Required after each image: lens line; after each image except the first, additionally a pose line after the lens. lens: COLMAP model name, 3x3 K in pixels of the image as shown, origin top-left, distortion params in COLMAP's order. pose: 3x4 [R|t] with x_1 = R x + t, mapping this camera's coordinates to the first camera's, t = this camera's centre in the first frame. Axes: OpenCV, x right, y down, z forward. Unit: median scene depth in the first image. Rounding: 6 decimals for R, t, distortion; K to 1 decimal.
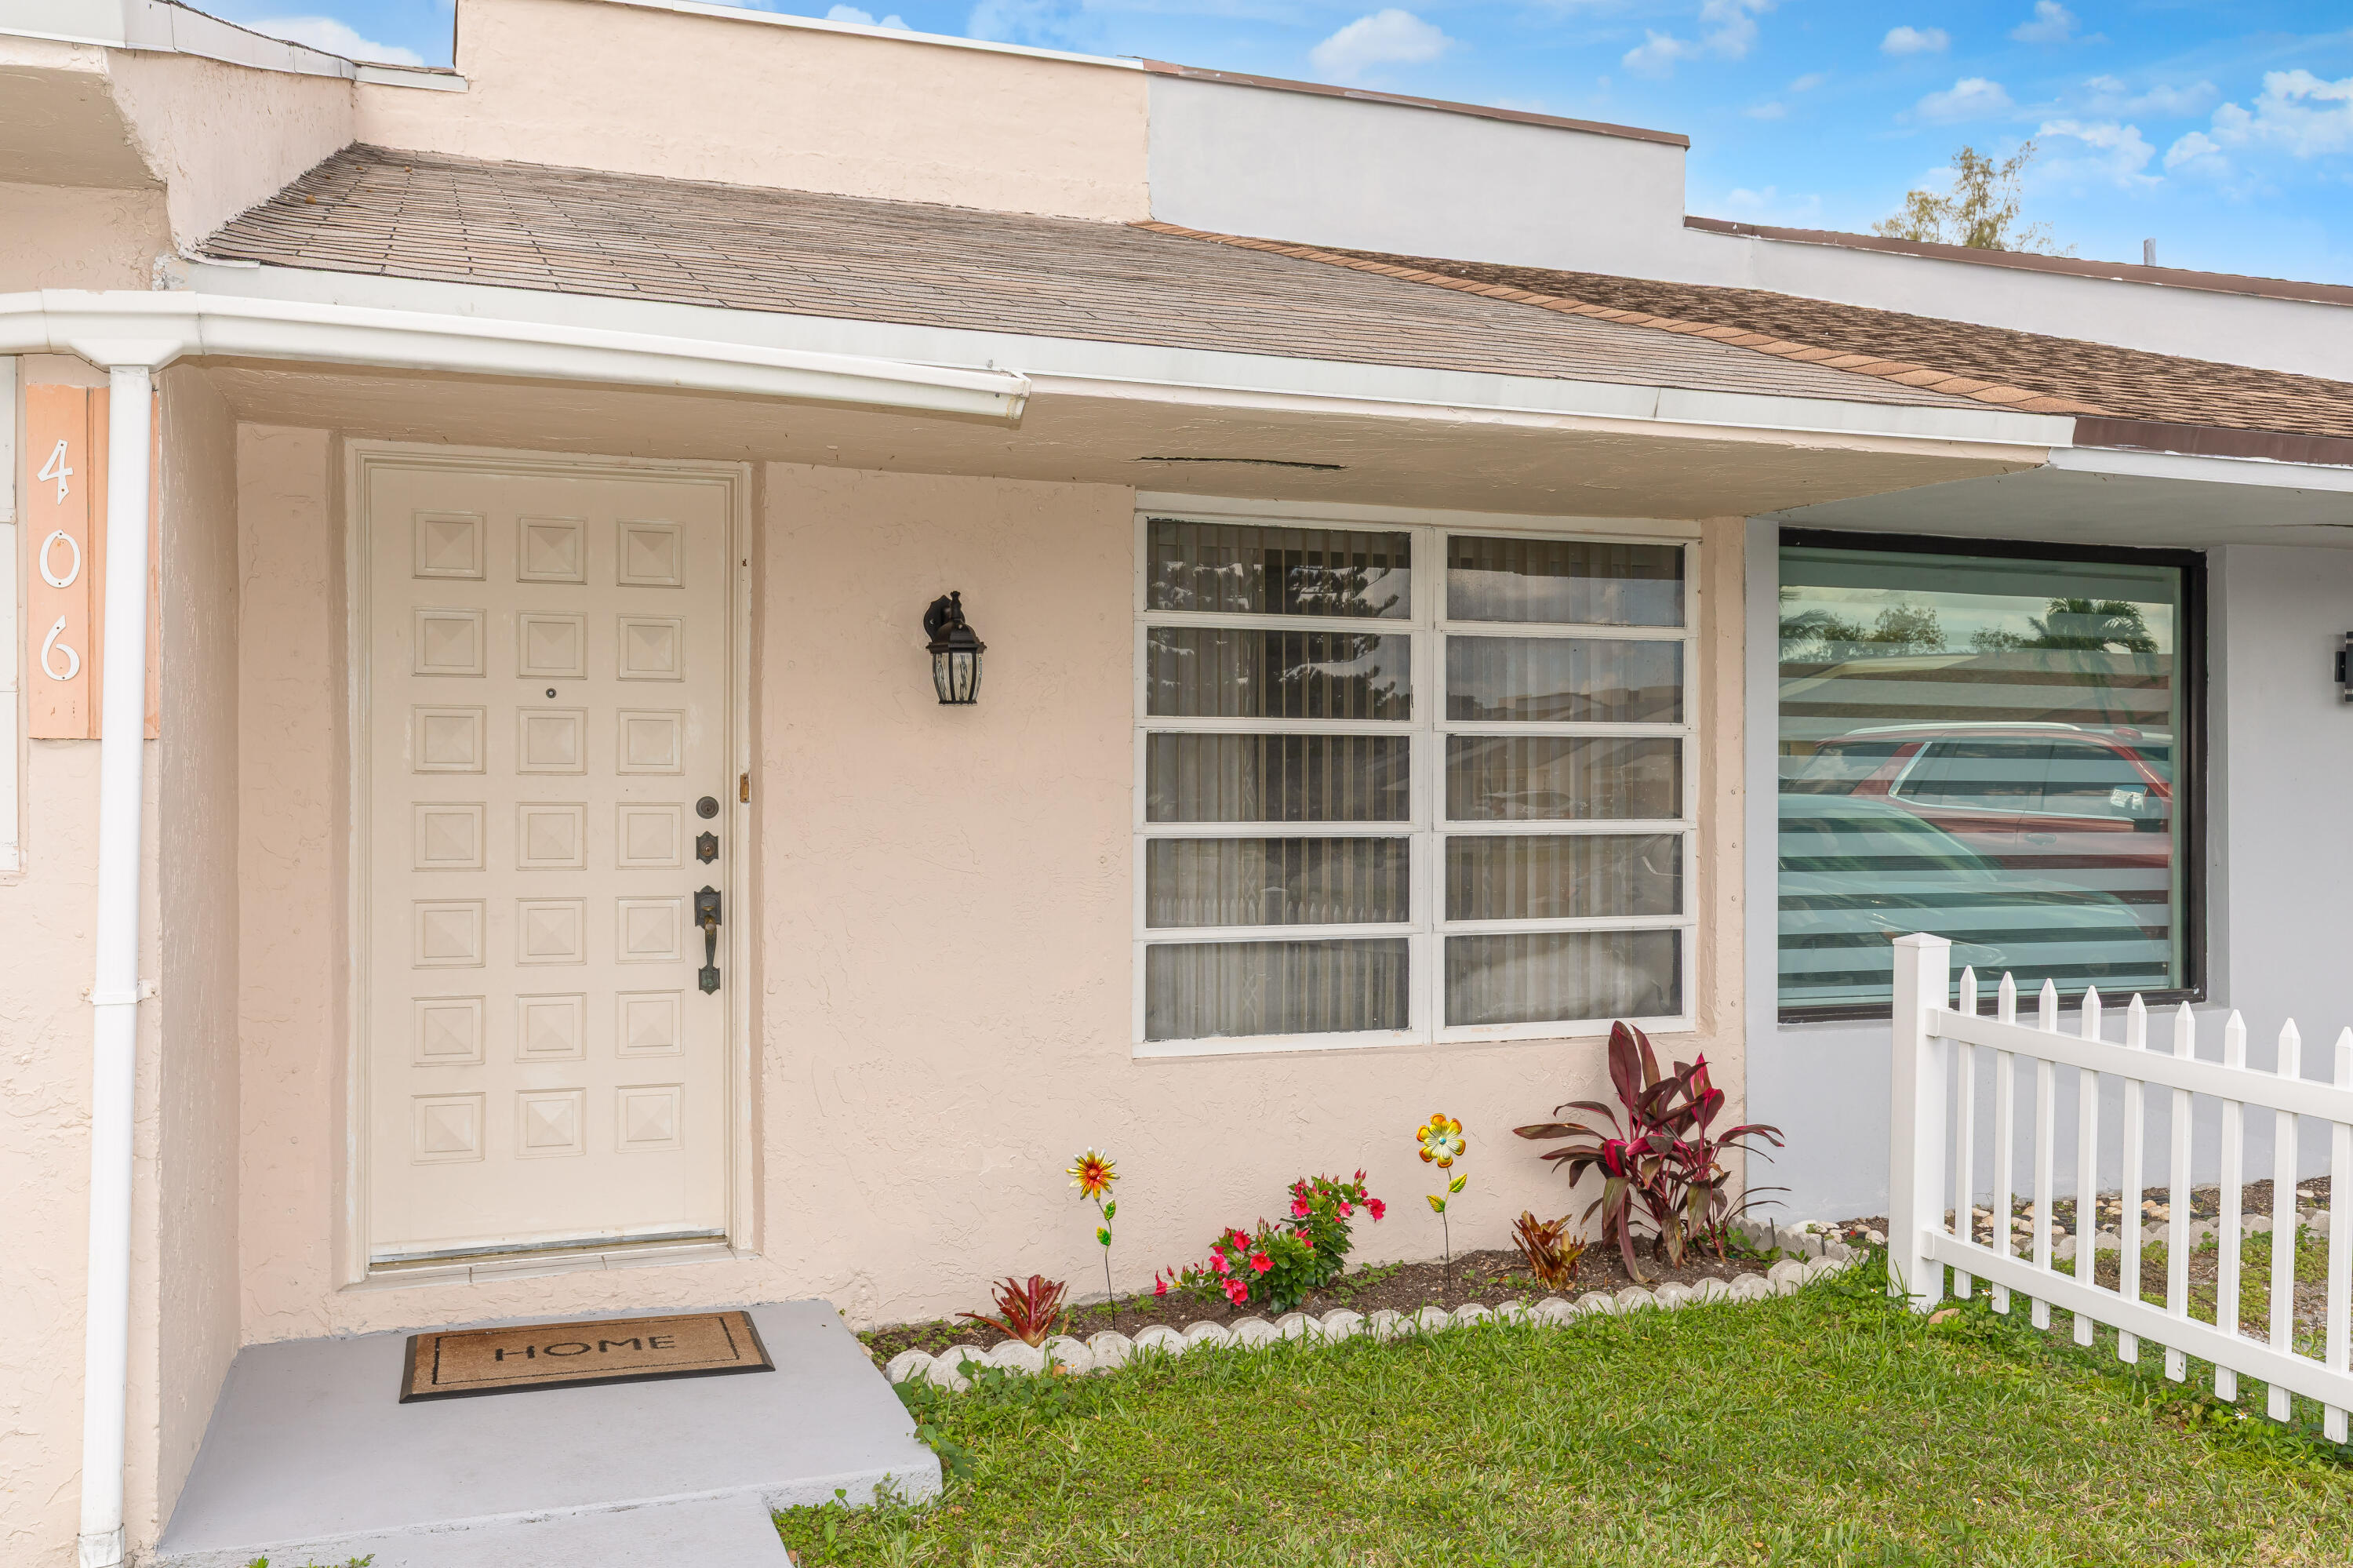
lens RADIAL K [[1974.7, 0, 1166.0], [0, 1974.7, 779.4], [0, 0, 1]] dist [-0.044629, 0.215151]
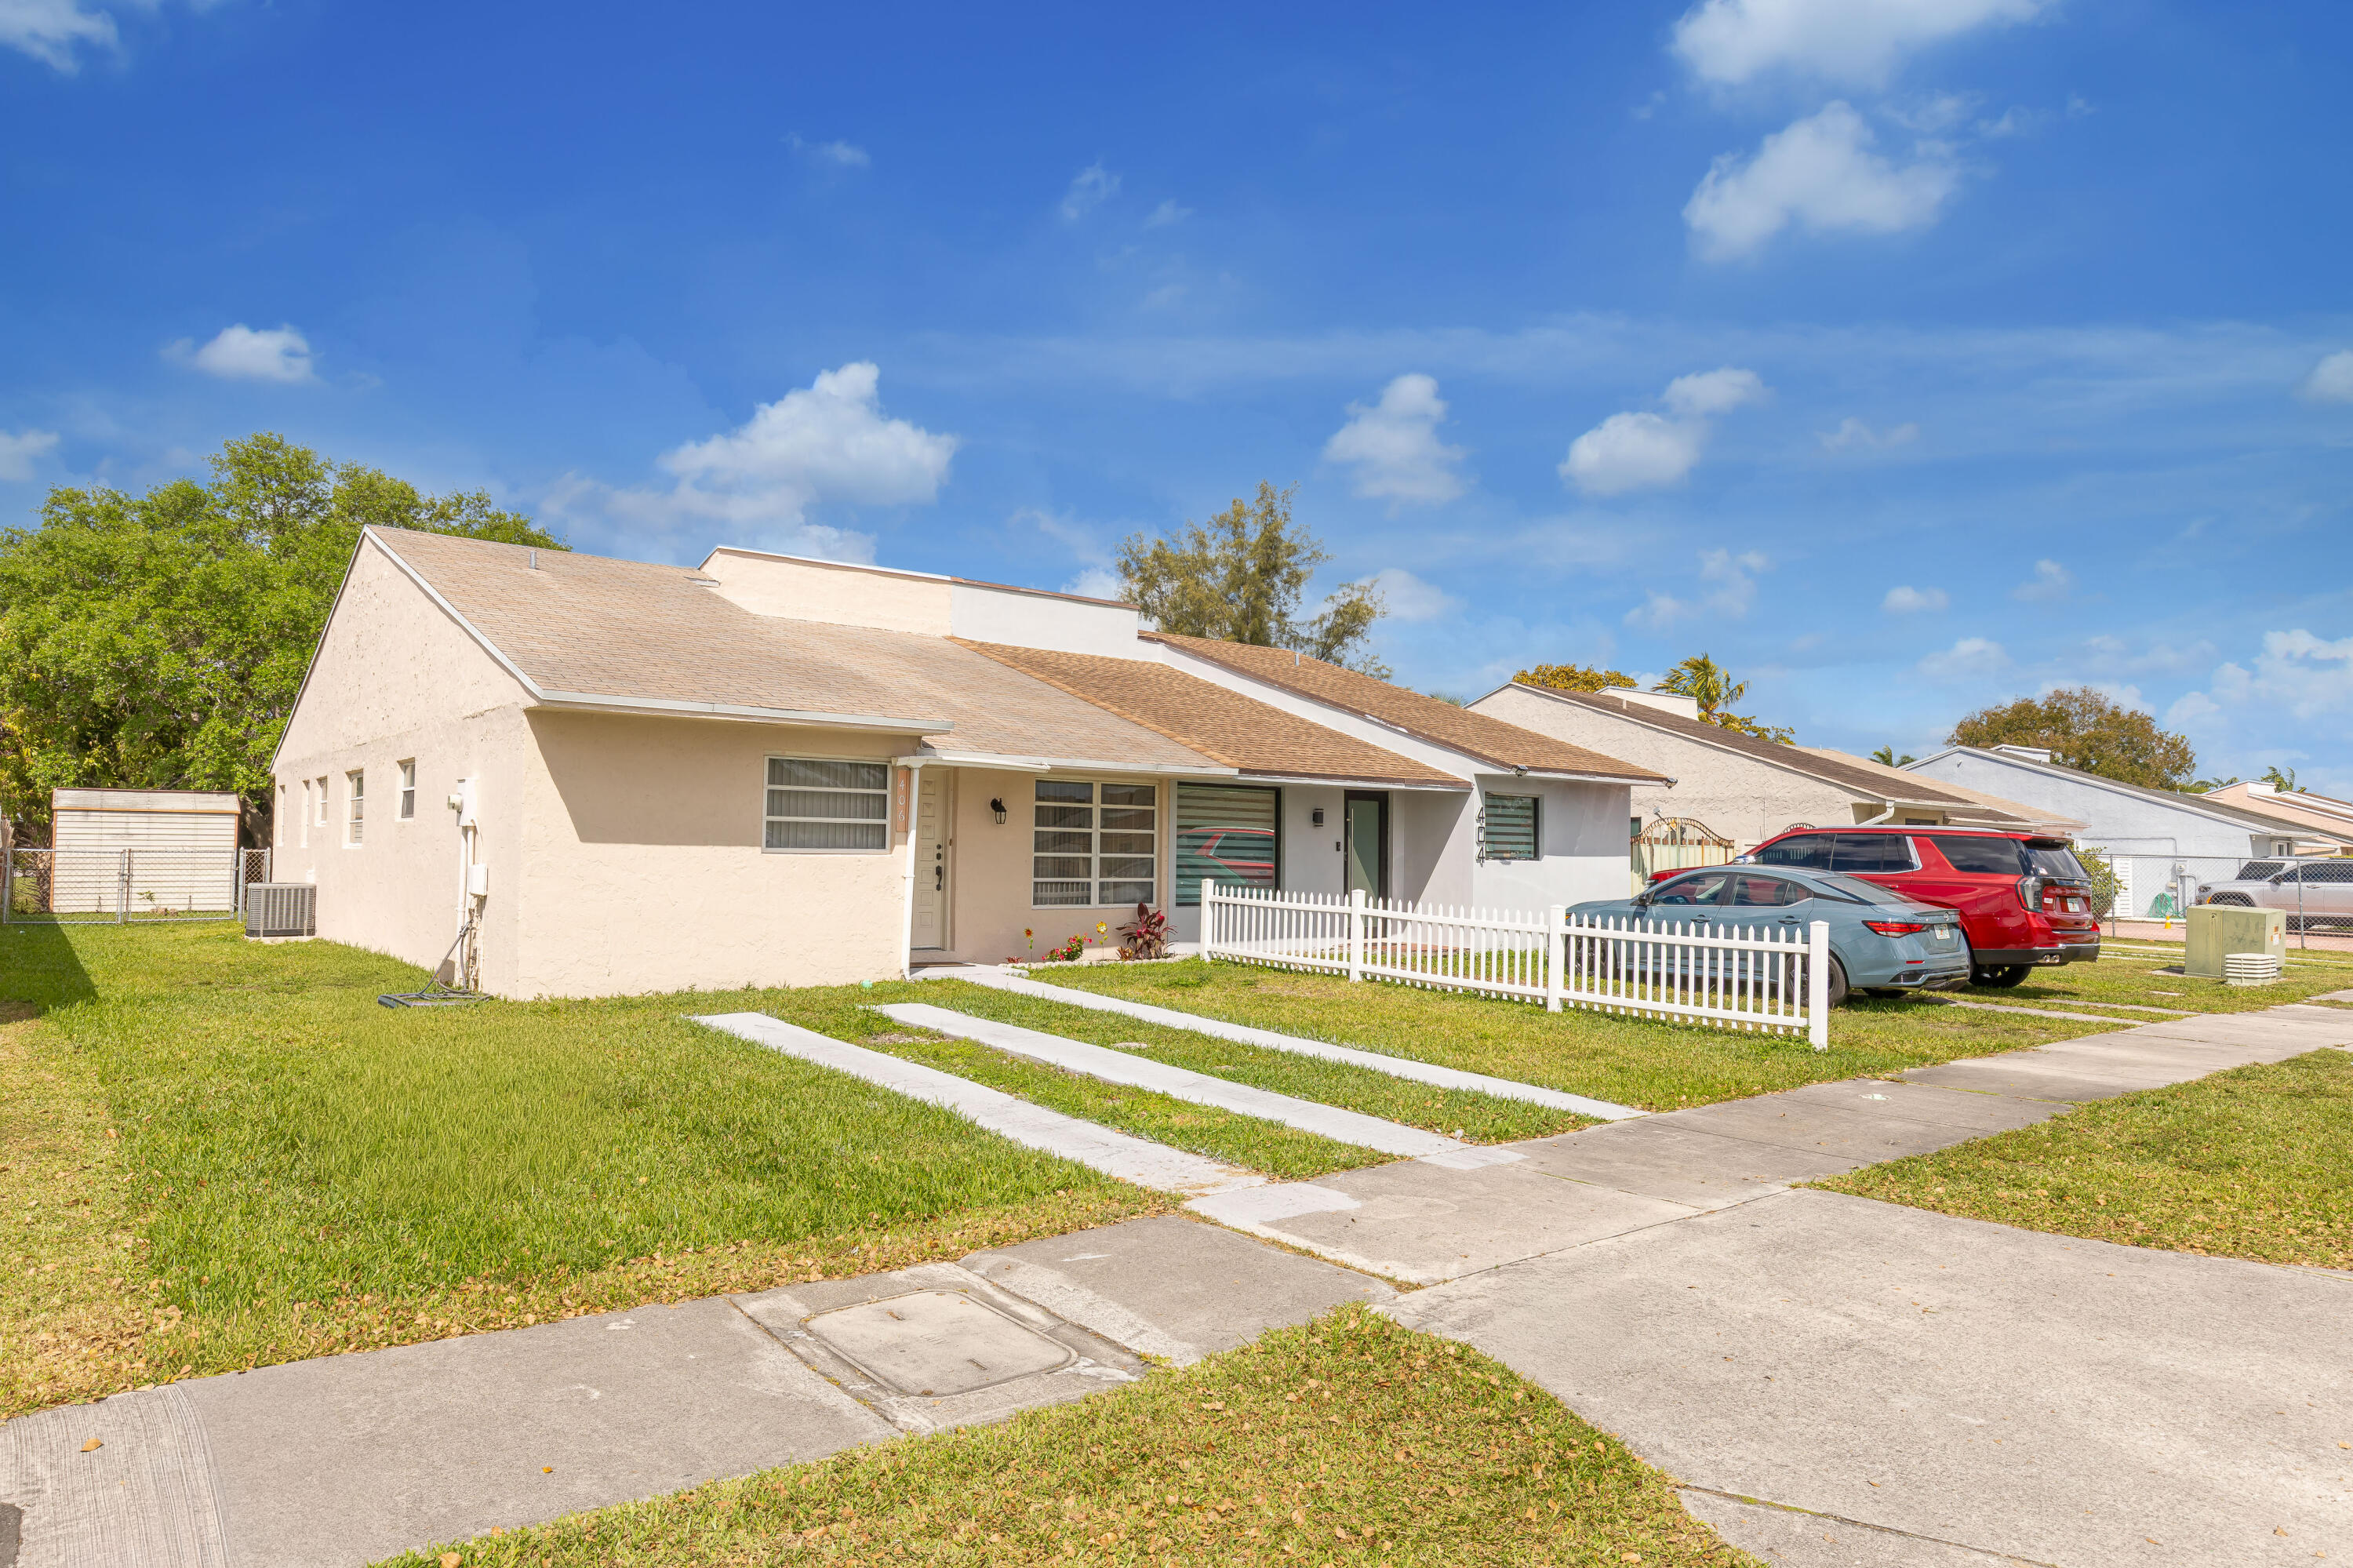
lens RADIAL K [[1472.4, 0, 1177.7], [0, 1472.4, 832.5], [0, 0, 1]] dist [0.000039, -0.000073]
pose [[0.948373, 0.018298, 0.316629, -0.674138], [-0.014948, 0.999804, -0.013006, 0.014905], [-0.316805, 0.007602, 0.948460, -1.952602]]
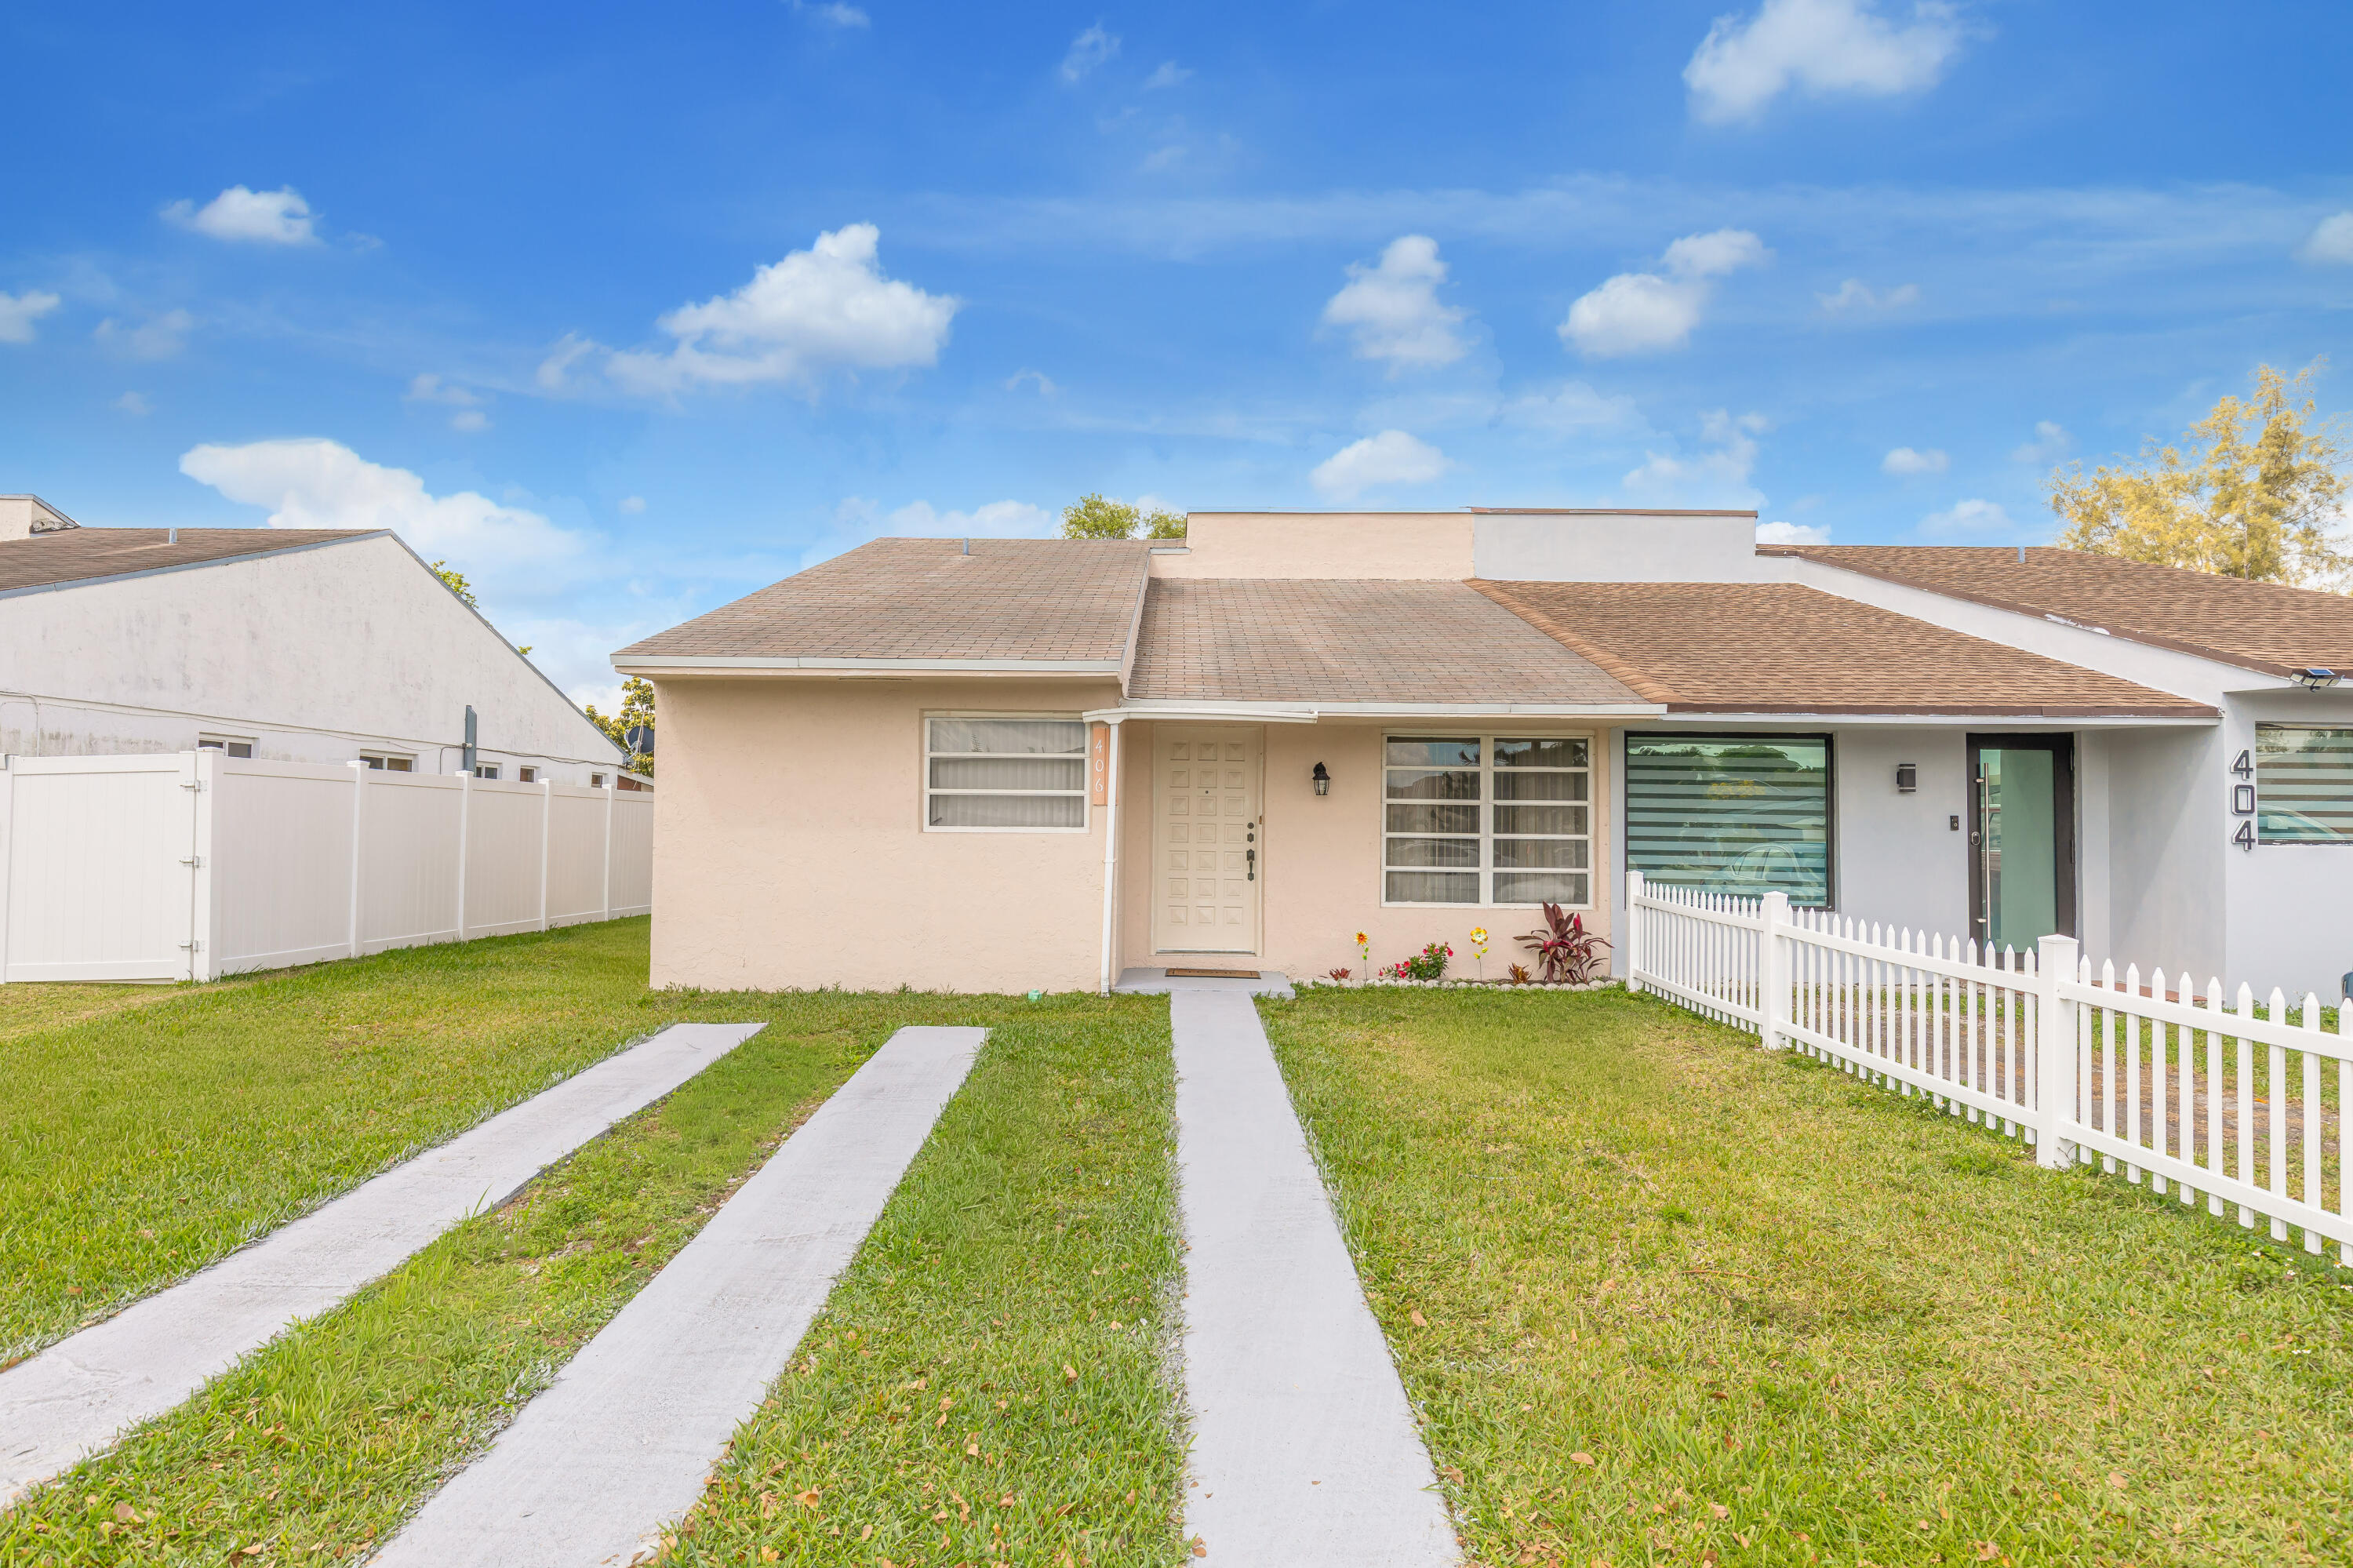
lens RADIAL K [[1316.3, 0, 1147.2], [0, 1316.3, 811.8], [0, 0, 1]] dist [-0.001034, -0.000707]
pose [[0.929138, 0.003734, -0.369715, 0.393224], [-0.009705, 0.999851, -0.014290, 0.021816], [0.369606, 0.016866, 0.929035, -1.047537]]
